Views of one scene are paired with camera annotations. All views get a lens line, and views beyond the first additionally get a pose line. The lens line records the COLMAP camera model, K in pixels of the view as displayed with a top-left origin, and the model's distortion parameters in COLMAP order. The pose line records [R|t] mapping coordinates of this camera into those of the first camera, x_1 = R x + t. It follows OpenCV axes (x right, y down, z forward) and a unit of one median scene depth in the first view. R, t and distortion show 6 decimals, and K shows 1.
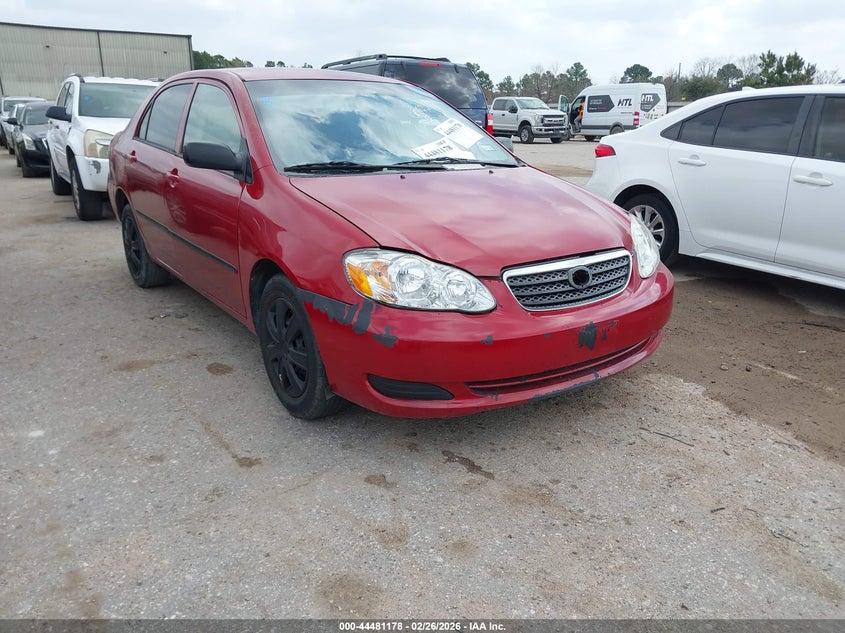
lens RADIAL K [[658.4, 0, 422.5], [0, 658.4, 316.5], [0, 0, 1]] dist [0.009132, 0.007296]
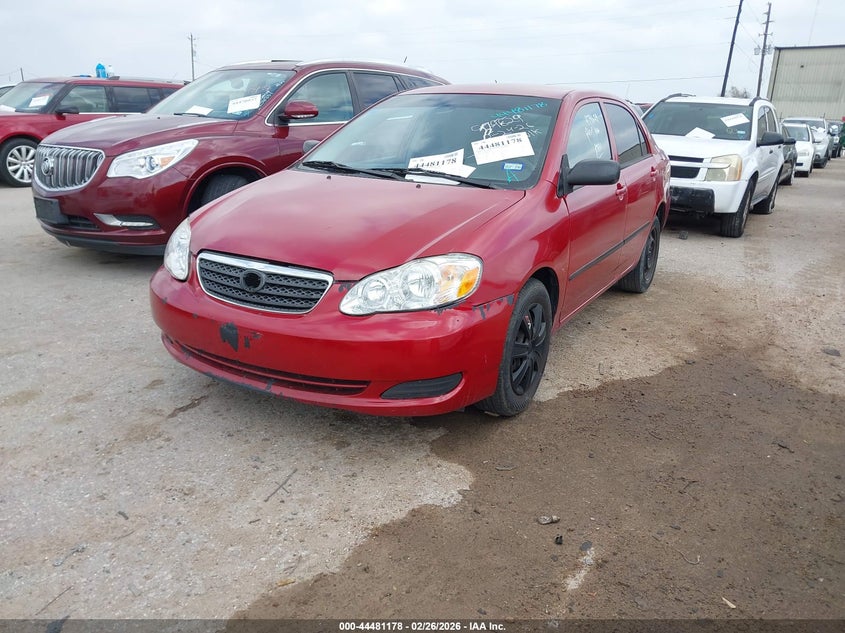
lens RADIAL K [[658.4, 0, 422.5], [0, 658.4, 316.5], [0, 0, 1]] dist [0.009132, 0.007296]
pose [[0.421153, 0.270681, -0.865657, 1.252885], [-0.295587, 0.943283, 0.151147, -0.239730], [0.857472, 0.192221, 0.477276, 0.757832]]
